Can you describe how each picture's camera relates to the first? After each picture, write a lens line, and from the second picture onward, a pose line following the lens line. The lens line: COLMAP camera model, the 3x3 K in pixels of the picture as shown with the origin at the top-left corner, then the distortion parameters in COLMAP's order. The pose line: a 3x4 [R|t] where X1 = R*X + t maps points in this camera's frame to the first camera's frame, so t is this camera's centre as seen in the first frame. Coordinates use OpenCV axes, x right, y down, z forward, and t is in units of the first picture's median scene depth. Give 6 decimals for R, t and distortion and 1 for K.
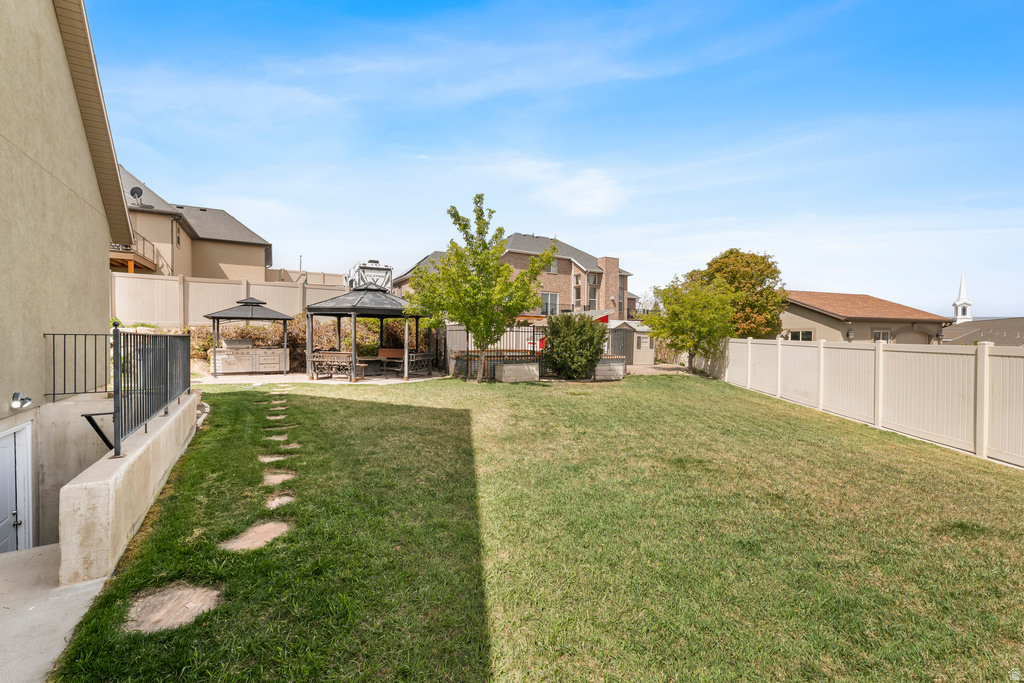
lens RADIAL K [[409.7, 0, 508.6], [0, 409.7, 341.8], [0, 0, 1]] dist [-0.003491, -0.000471]
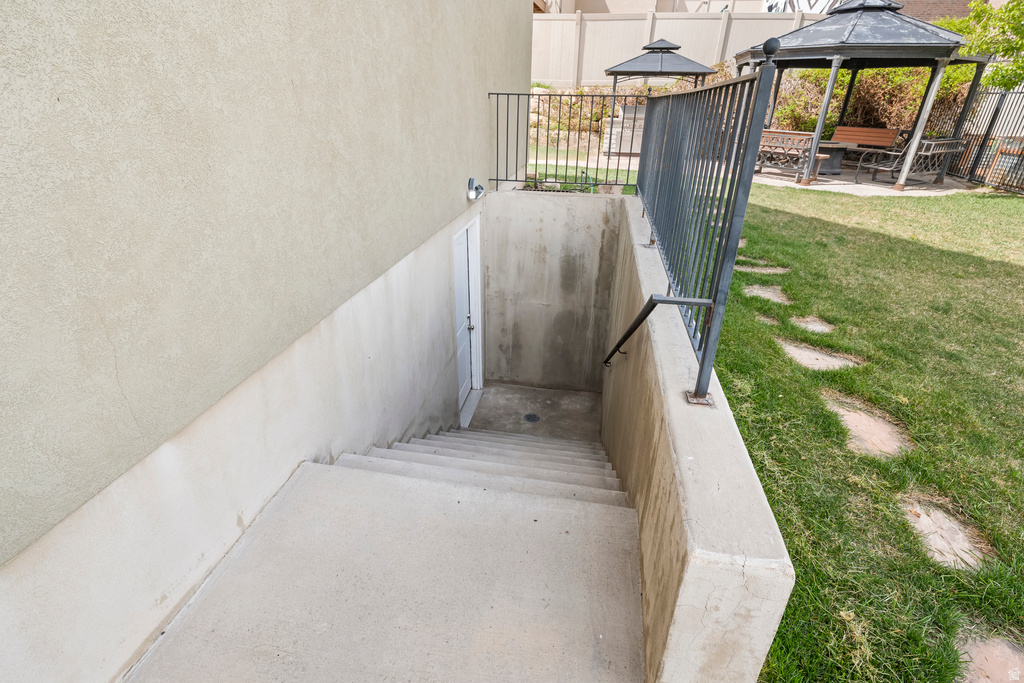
lens RADIAL K [[490.3, 0, 513.4], [0, 490.3, 340.2], [0, 0, 1]] dist [-0.003312, -0.000666]
pose [[0.747055, 0.299054, -0.593696, -0.188220], [-0.019659, 0.902644, 0.429938, 0.000733], [0.664471, -0.309516, 0.680204, 0.122486]]
